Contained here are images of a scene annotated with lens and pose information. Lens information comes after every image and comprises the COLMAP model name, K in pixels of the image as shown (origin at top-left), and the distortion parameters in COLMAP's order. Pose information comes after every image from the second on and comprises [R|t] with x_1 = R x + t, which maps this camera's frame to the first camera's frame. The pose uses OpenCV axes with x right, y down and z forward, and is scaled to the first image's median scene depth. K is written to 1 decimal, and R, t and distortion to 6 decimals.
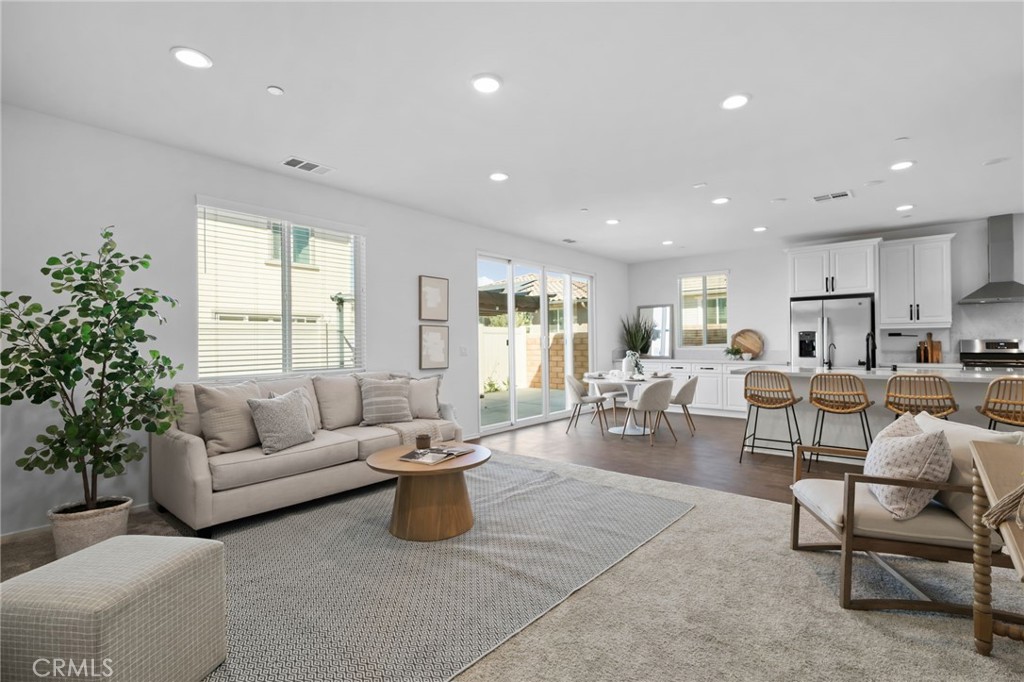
lens RADIAL K [[460.1, 0, 494.5], [0, 460.1, 336.1], [0, 0, 1]] dist [0.004764, -0.000053]
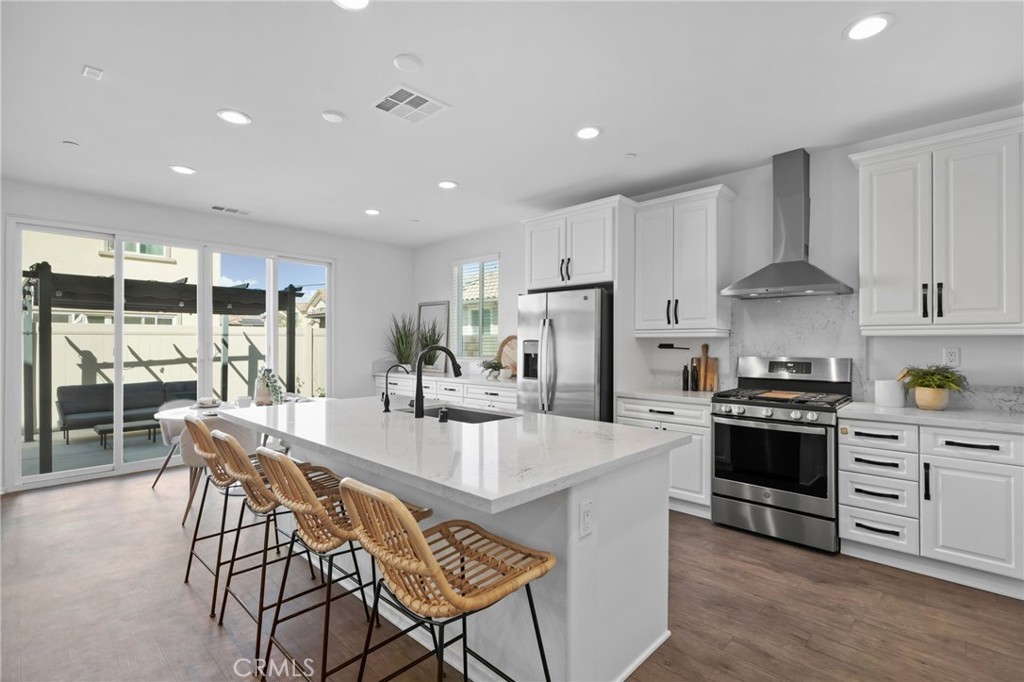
lens RADIAL K [[463.4, 0, 488.4], [0, 463.4, 336.9], [0, 0, 1]] dist [0.011827, 0.000534]
pose [[0.998397, 0.007937, -0.056032, 0.680624], [-0.007801, 0.999966, 0.002639, -0.016525], [0.056051, -0.002198, 0.998425, 0.341857]]
